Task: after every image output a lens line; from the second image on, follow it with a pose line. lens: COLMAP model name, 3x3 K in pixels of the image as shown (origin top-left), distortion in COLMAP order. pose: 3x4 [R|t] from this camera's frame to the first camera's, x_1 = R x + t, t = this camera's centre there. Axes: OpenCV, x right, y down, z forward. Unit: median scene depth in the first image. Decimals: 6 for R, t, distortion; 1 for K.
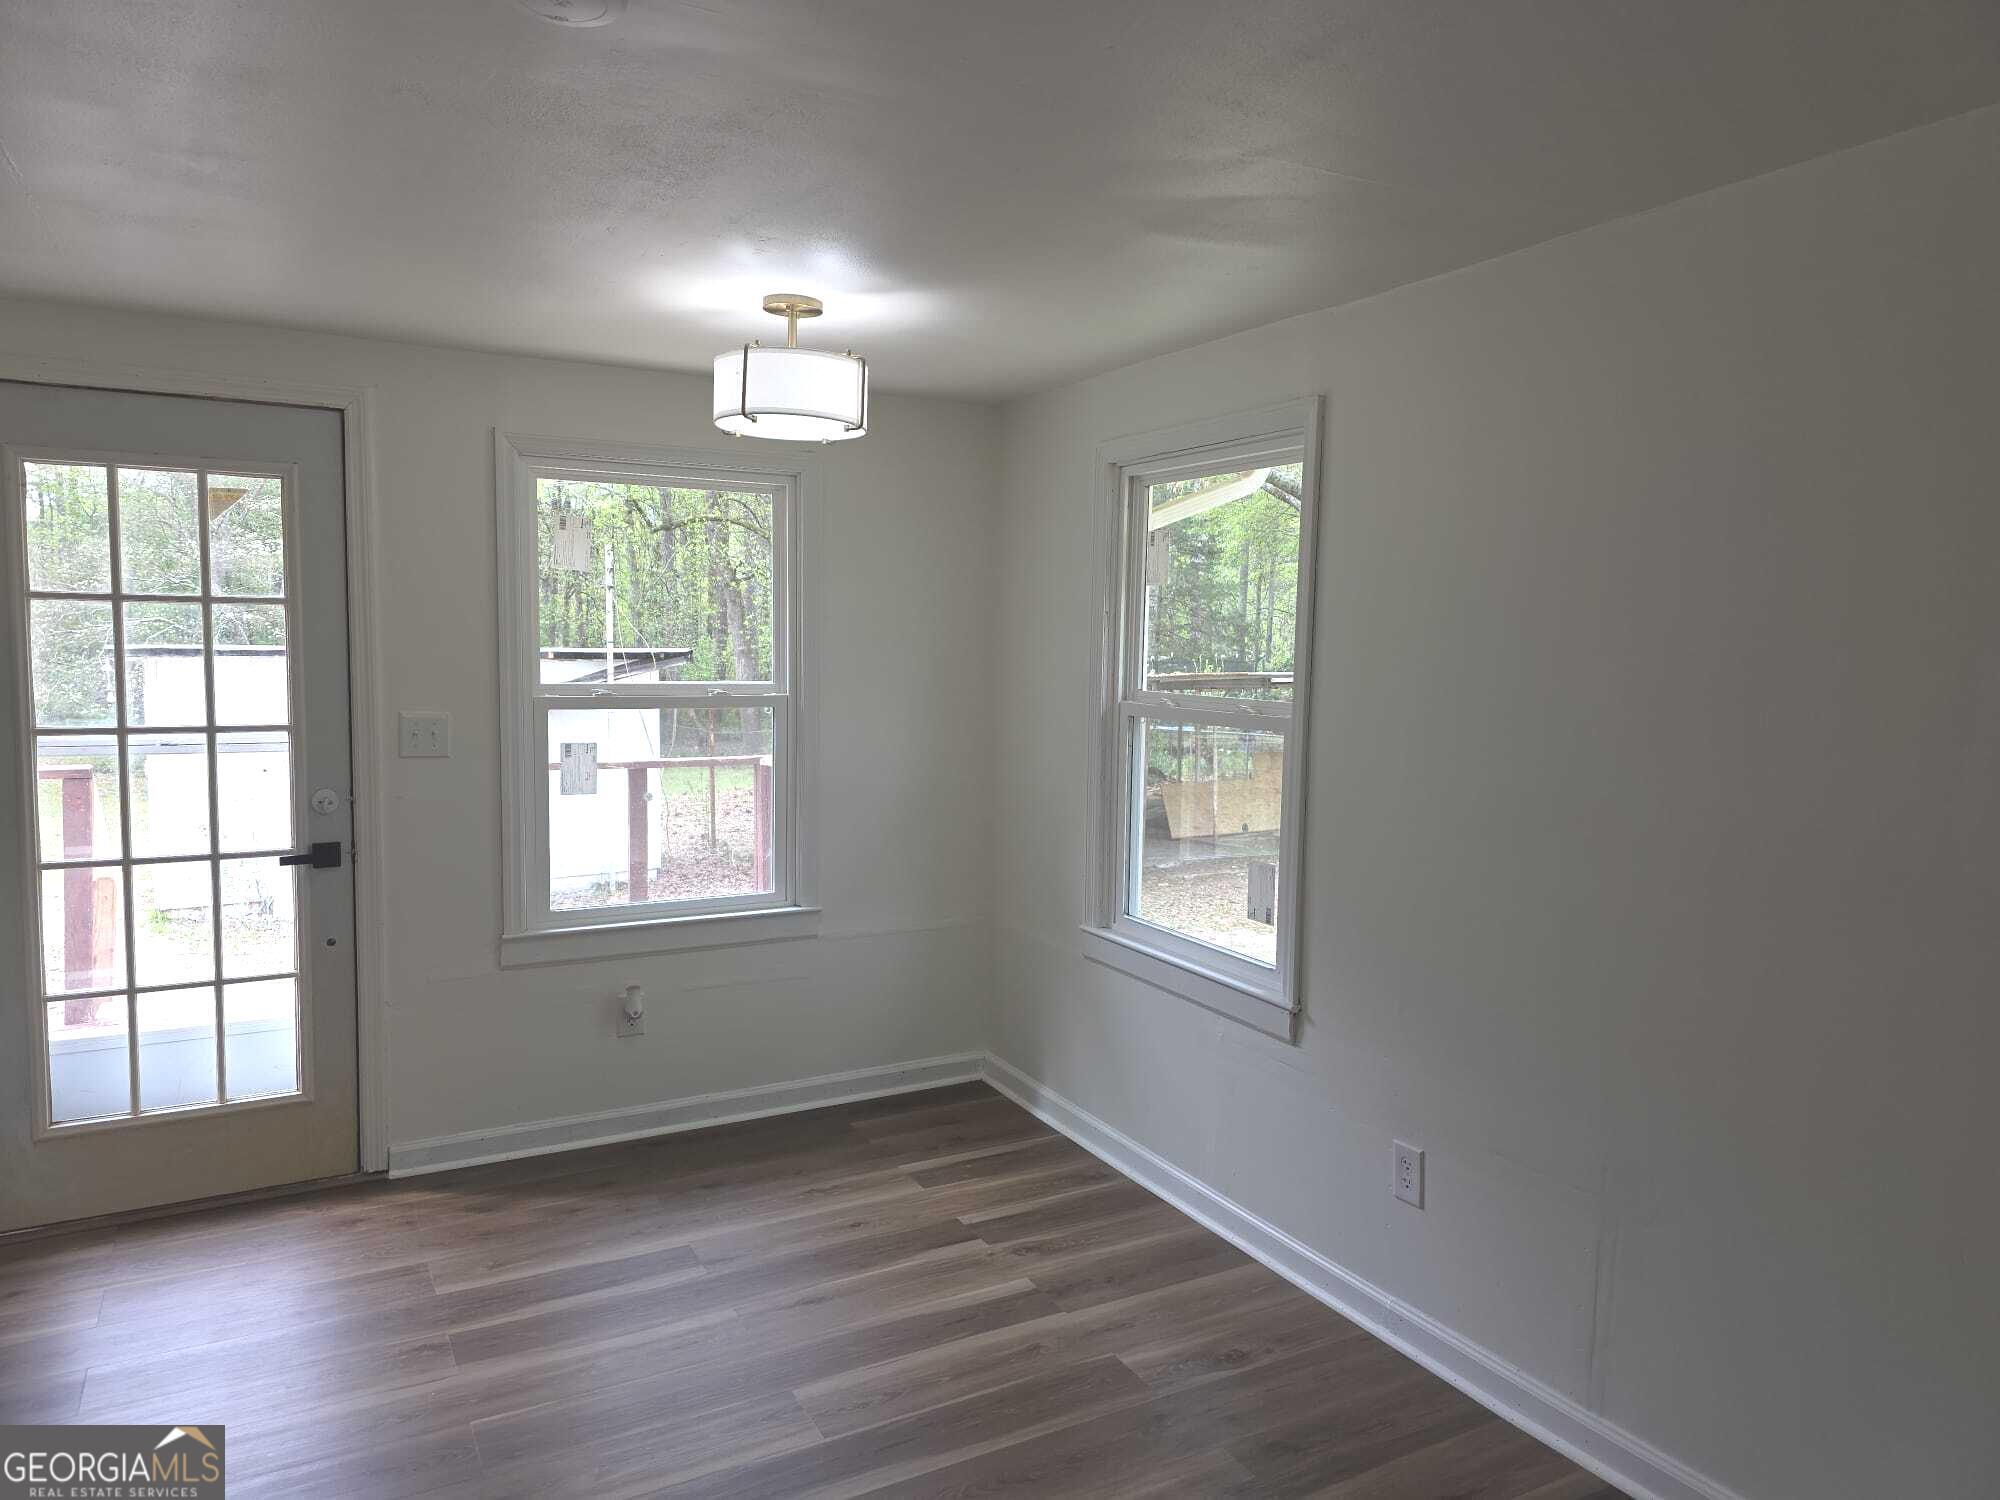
lens RADIAL K [[1333.2, 0, 1000.0], [0, 1333.2, 750.0], [0, 0, 1]] dist [0.075581, -0.078949]
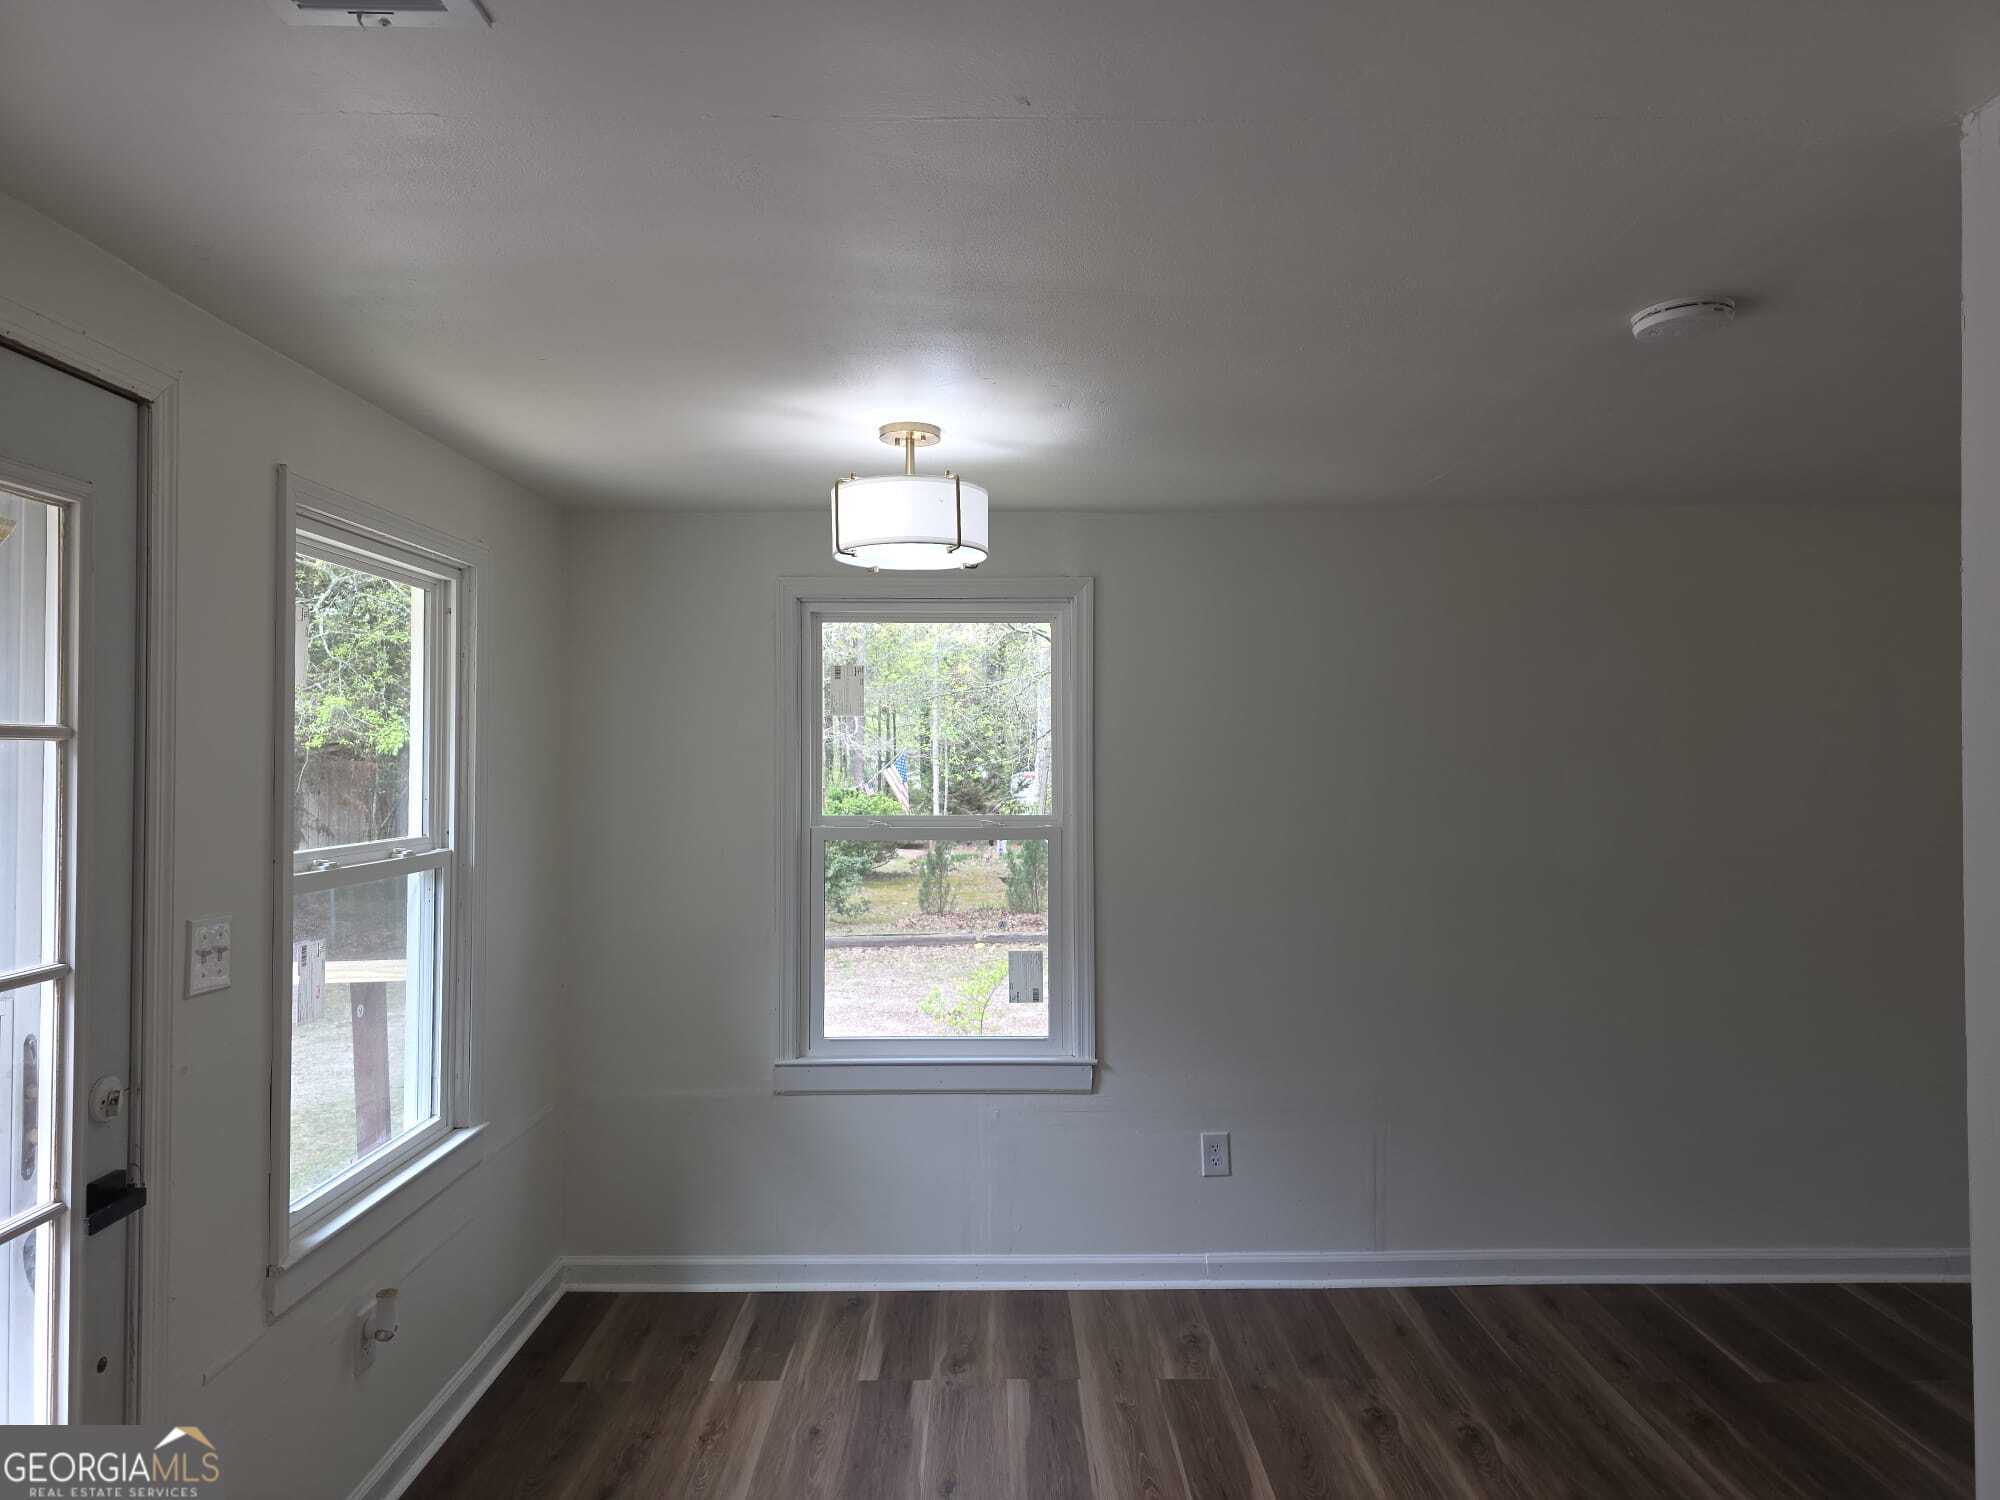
lens RADIAL K [[1333.2, 0, 1000.0], [0, 1333.2, 750.0], [0, 0, 1]] dist [0.075581, -0.078949]
pose [[0.474730, -0.010658, 0.880067, -0.817862], [0.085894, 0.995715, -0.034274, -0.053023], [-0.875930, 0.091864, 0.473611, 0.423235]]
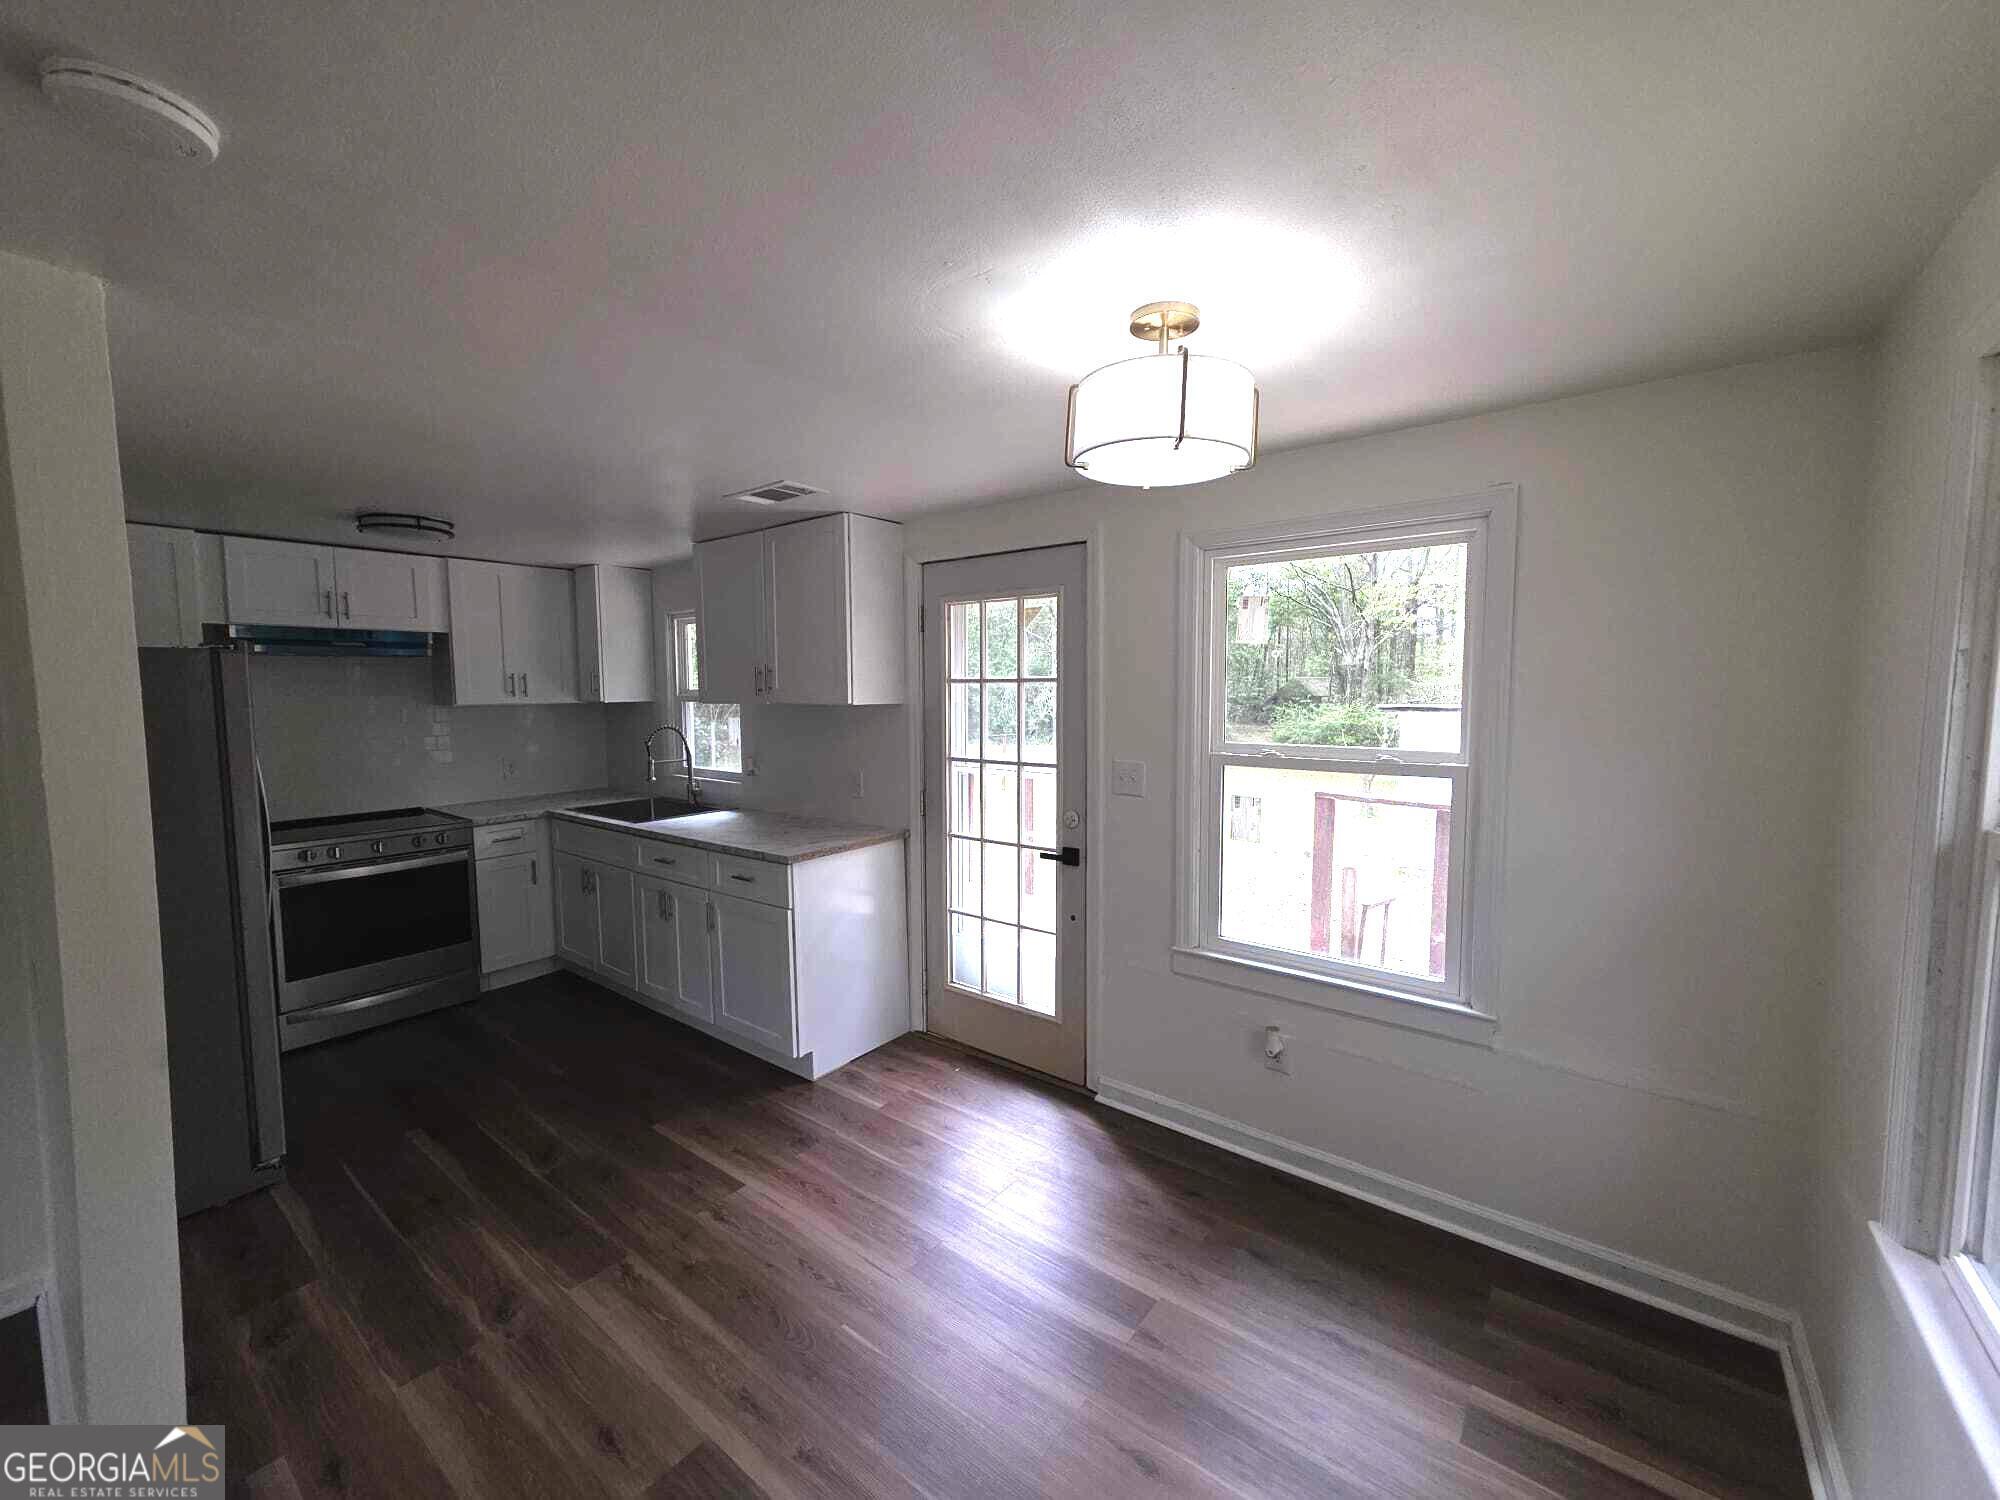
lens RADIAL K [[795.1, 0, 991.6], [0, 795.1, 747.8], [0, 0, 1]] dist [0.001133, -0.000278]
pose [[0.401641, 0.050286, -0.914416, 0.233482], [-0.072720, 0.997090, 0.022891, -0.050803], [0.912906, 0.057302, 0.404129, 0.589551]]
